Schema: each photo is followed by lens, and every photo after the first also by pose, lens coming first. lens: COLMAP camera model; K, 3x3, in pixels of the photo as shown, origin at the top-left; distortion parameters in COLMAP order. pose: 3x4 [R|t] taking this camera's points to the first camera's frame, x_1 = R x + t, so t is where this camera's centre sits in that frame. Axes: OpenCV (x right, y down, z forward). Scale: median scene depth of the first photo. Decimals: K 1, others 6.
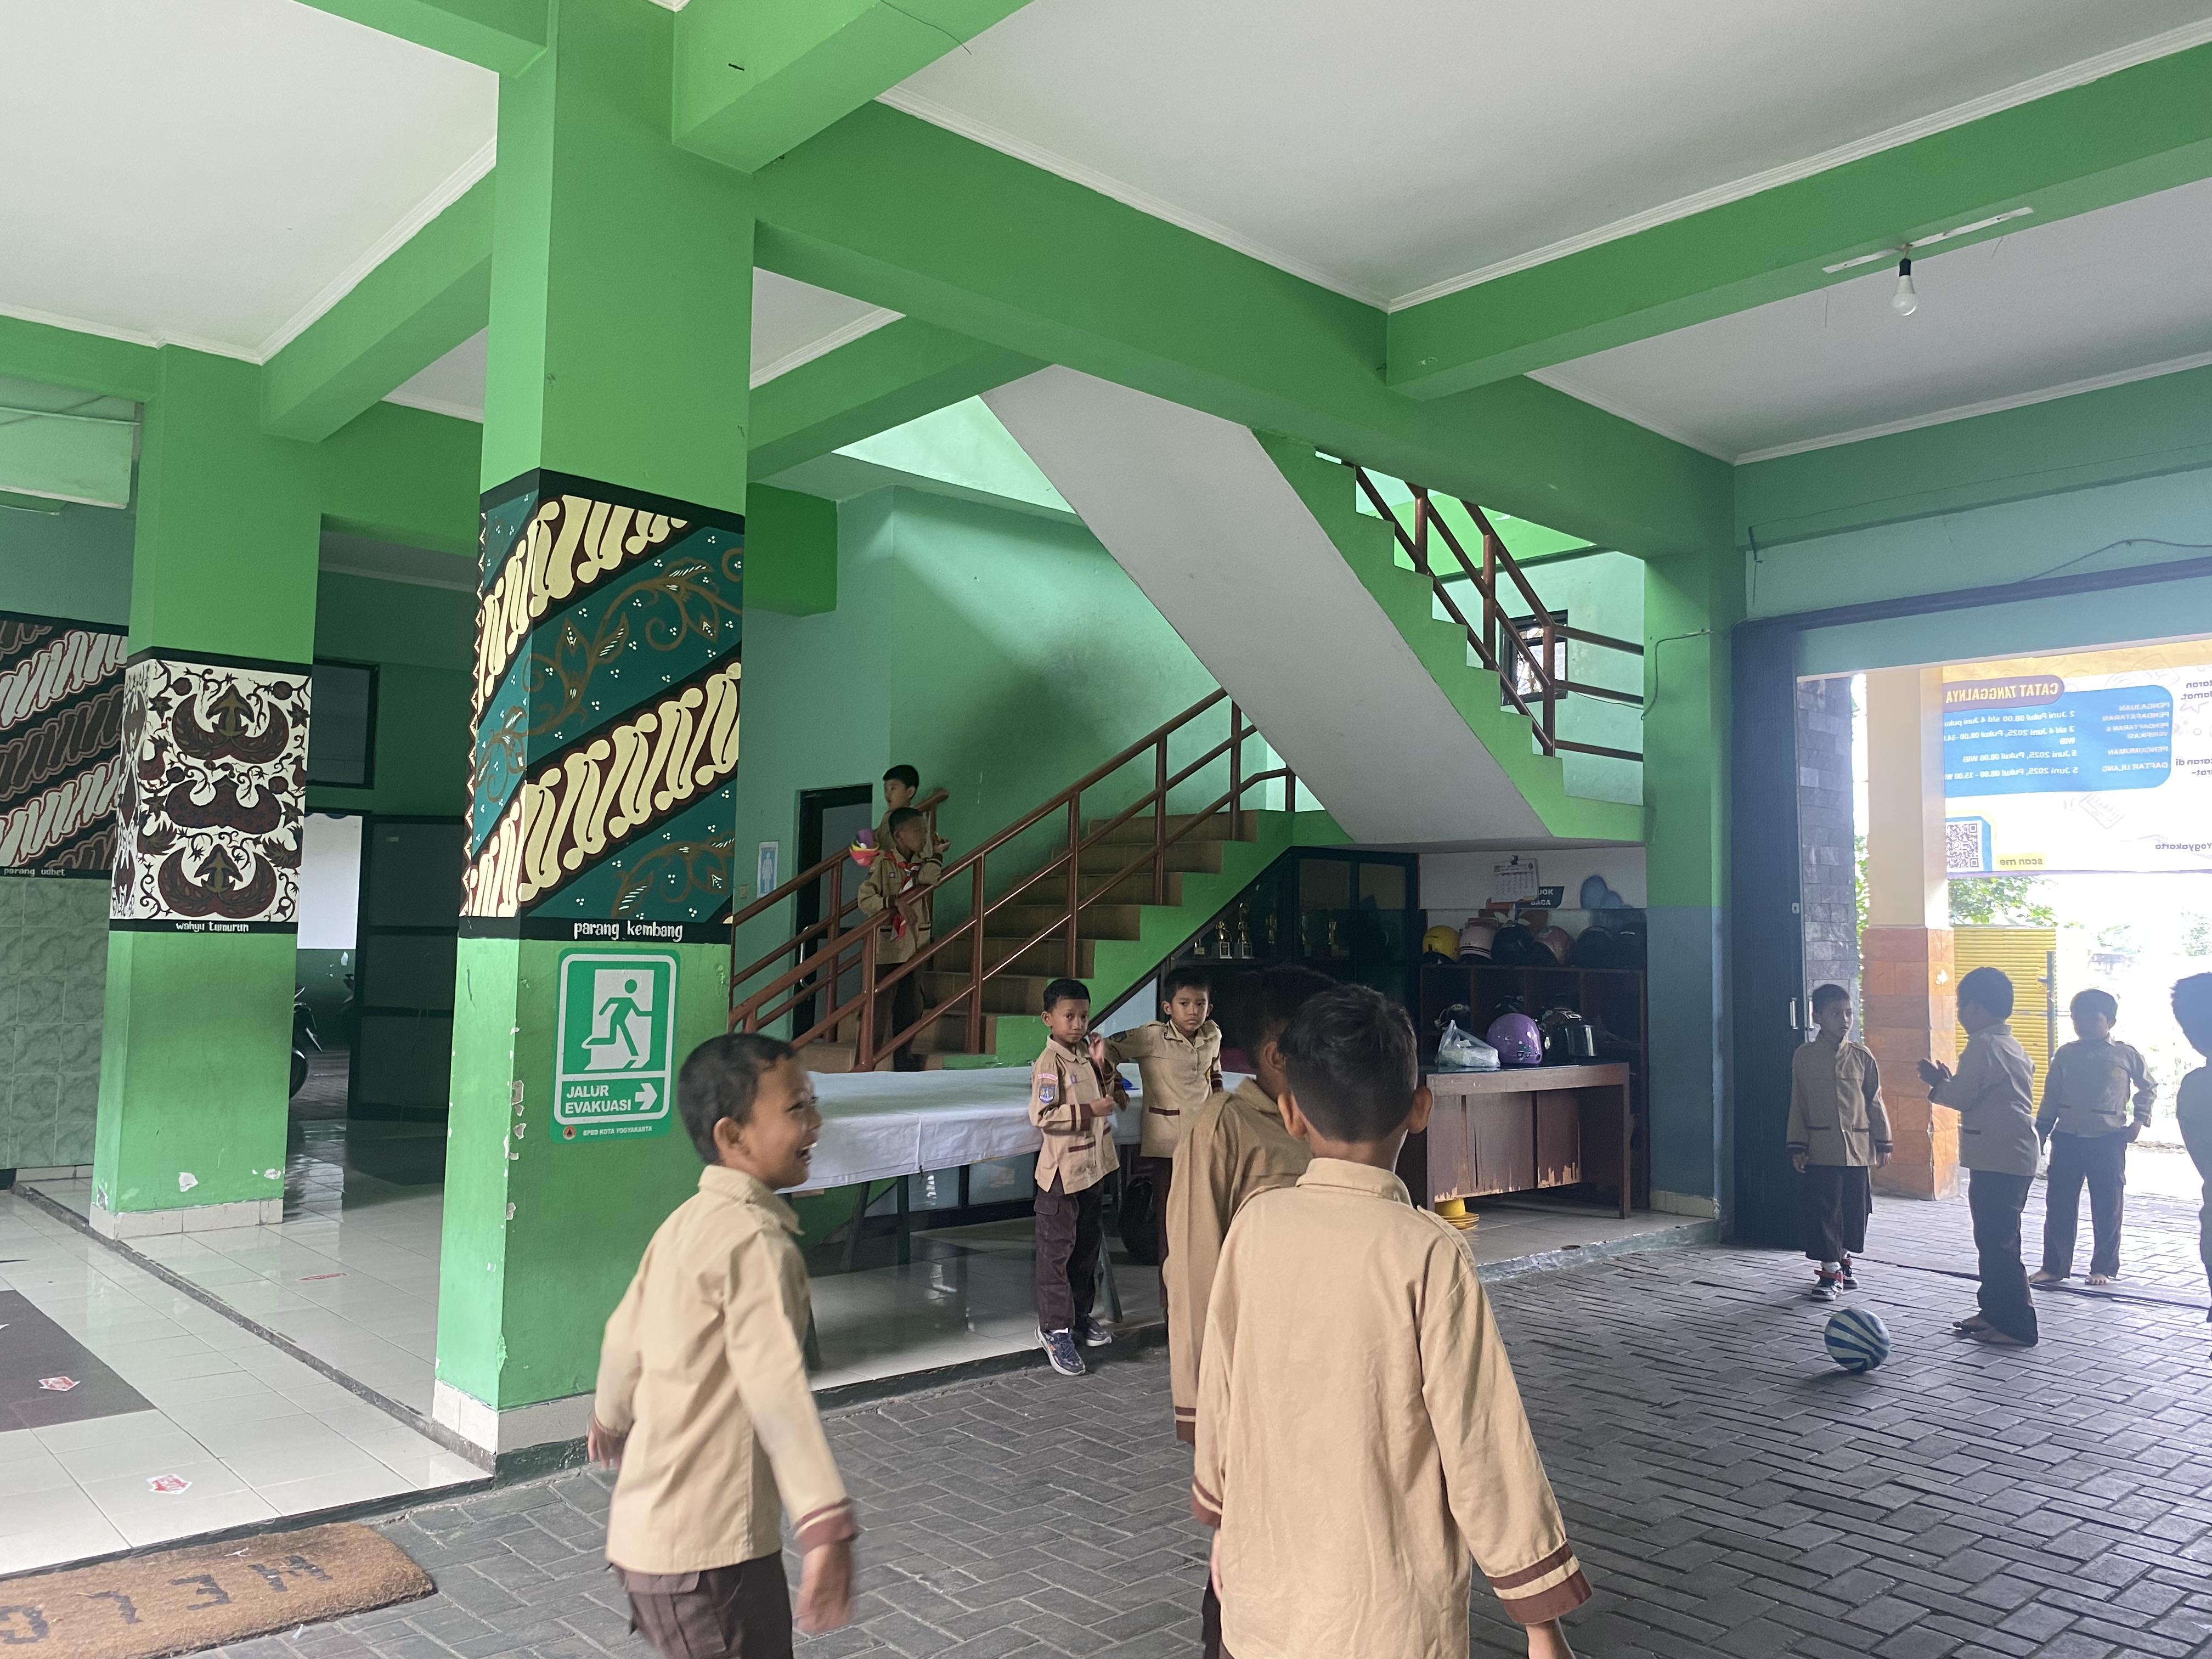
lens RADIAL K [[1679.9, 0, 1097.3], [0, 1679.9, 832.5], [0, 0, 1]] dist [0.000323, -0.001664]
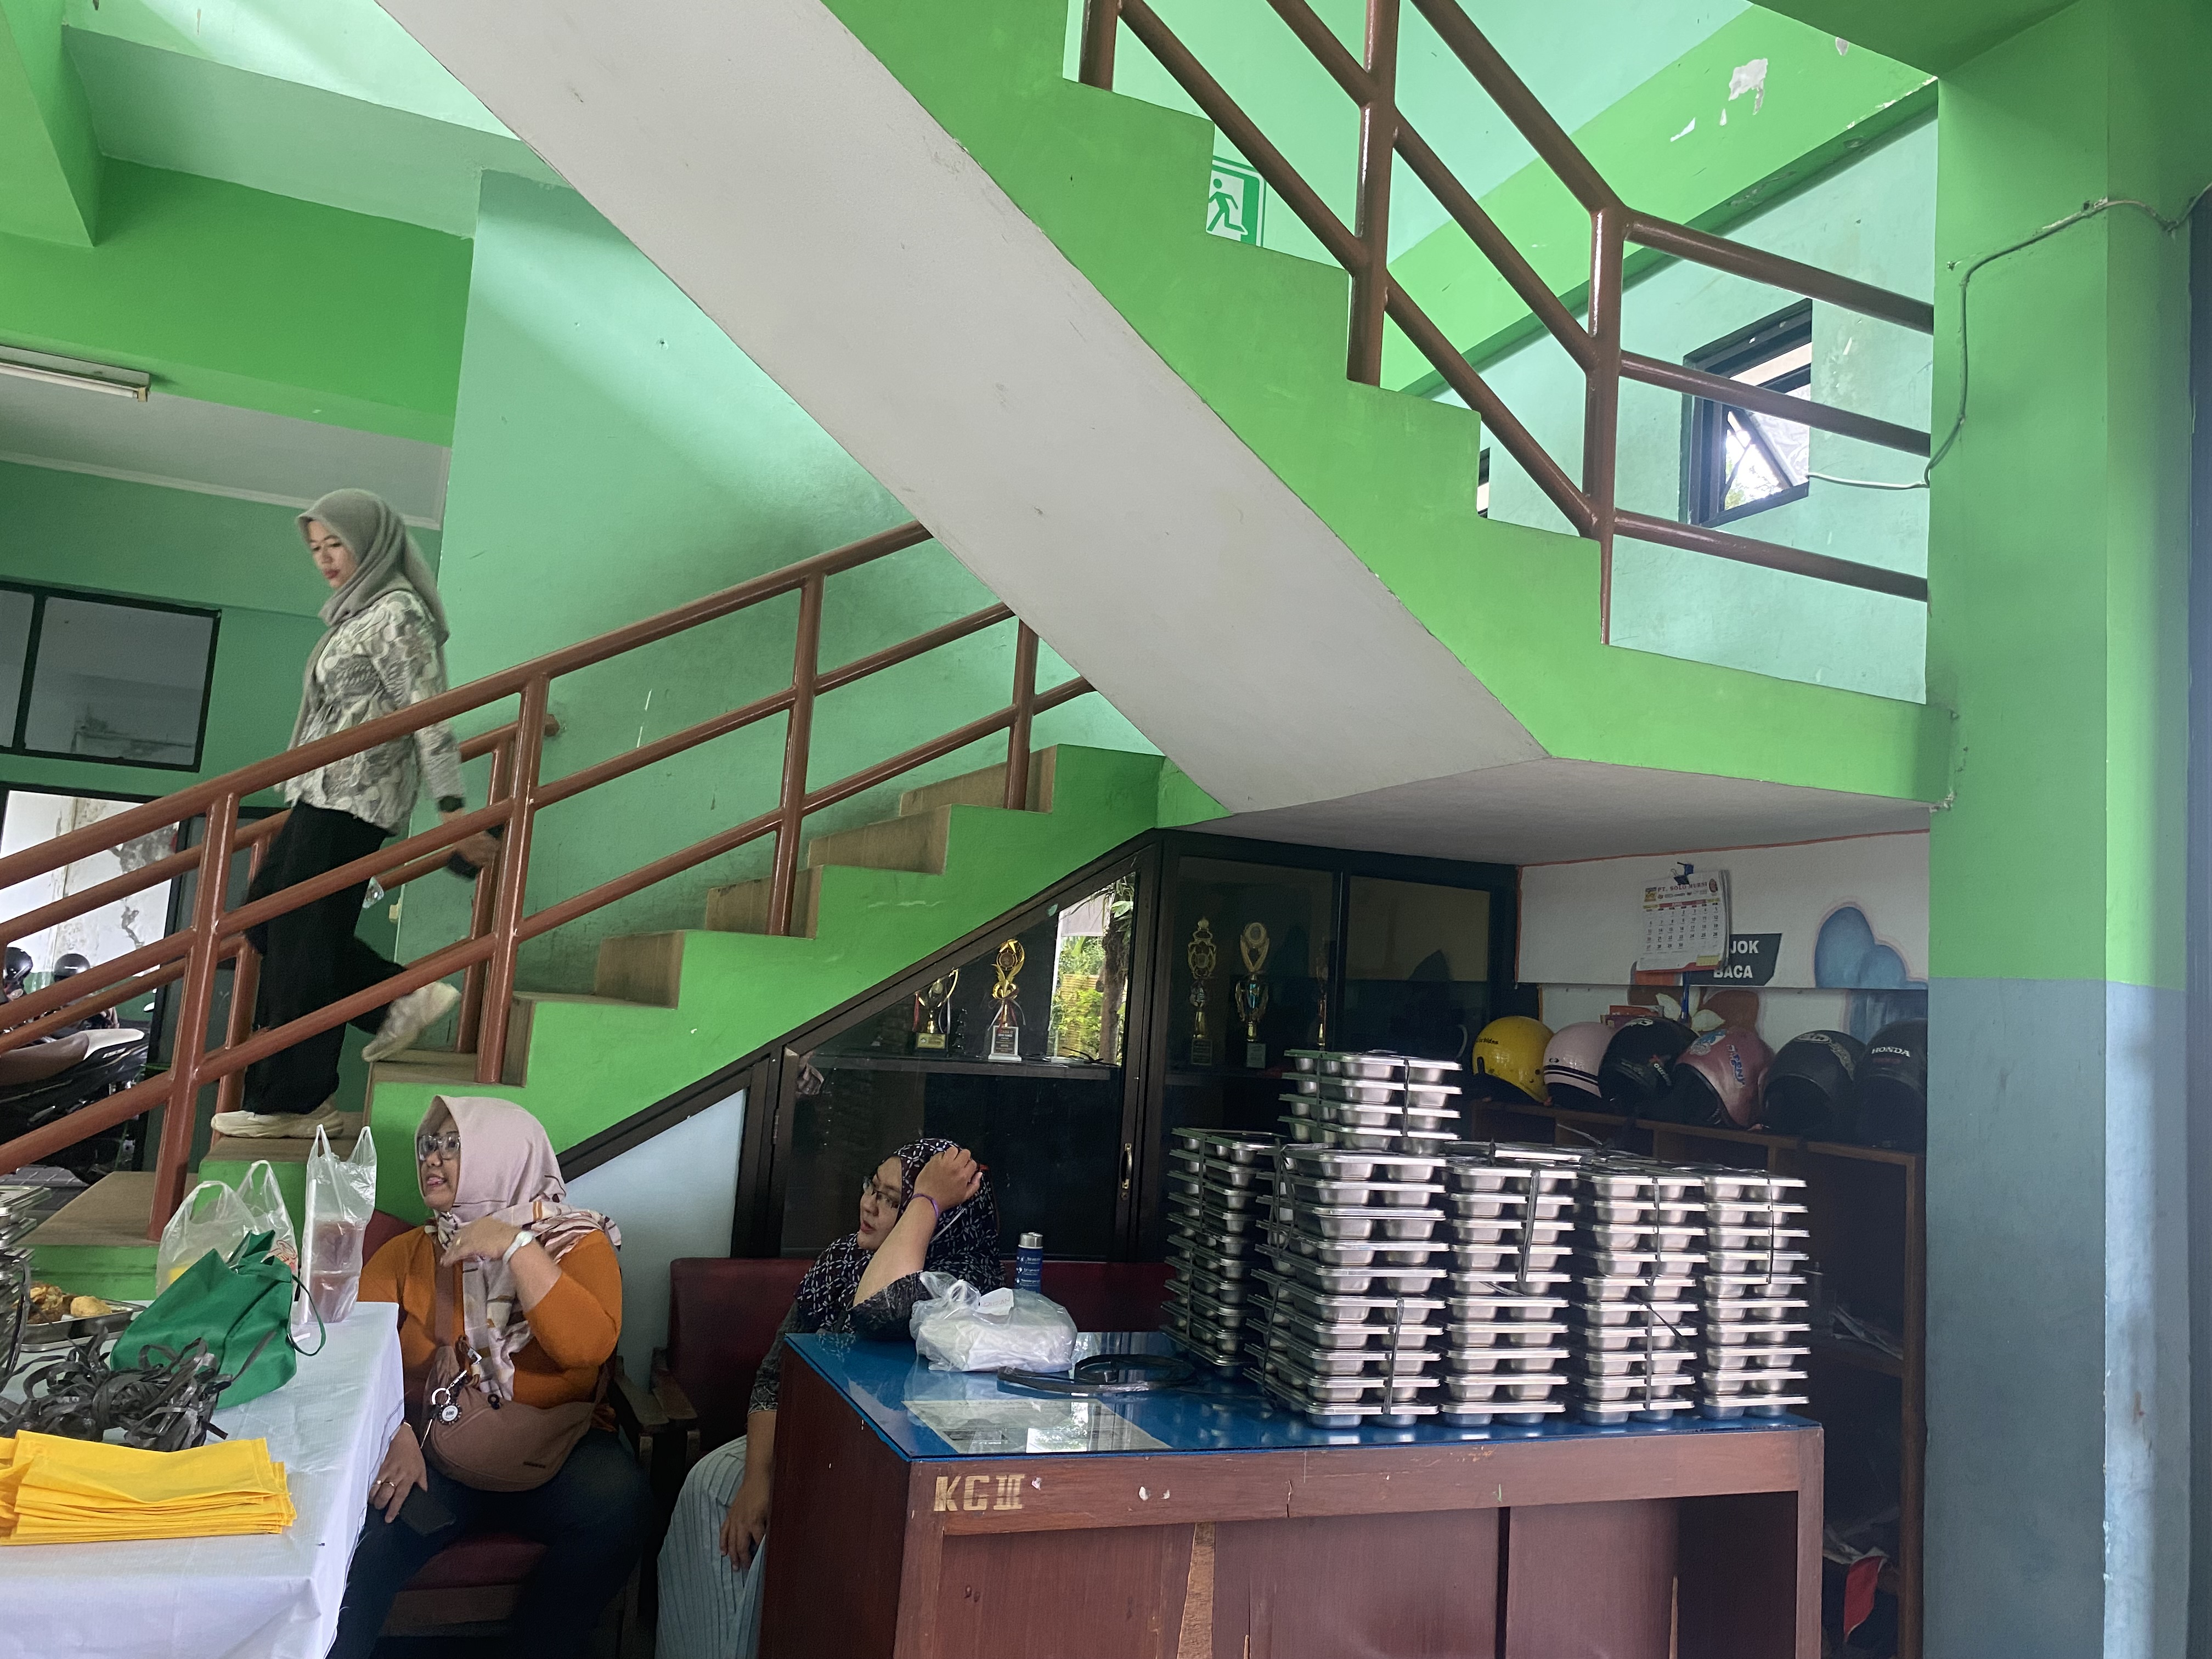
lens RADIAL K [[1679.9, 0, 1121.4], [0, 1679.9, 814.0], [0, 0, 1]] dist [0.000323, -0.001664]
pose [[0.954179, 0.011841, -0.299001, 0.252327], [-0.031299, 0.997685, -0.060370, 0.033599], [0.297594, 0.066962, 0.952341, 0.562397]]
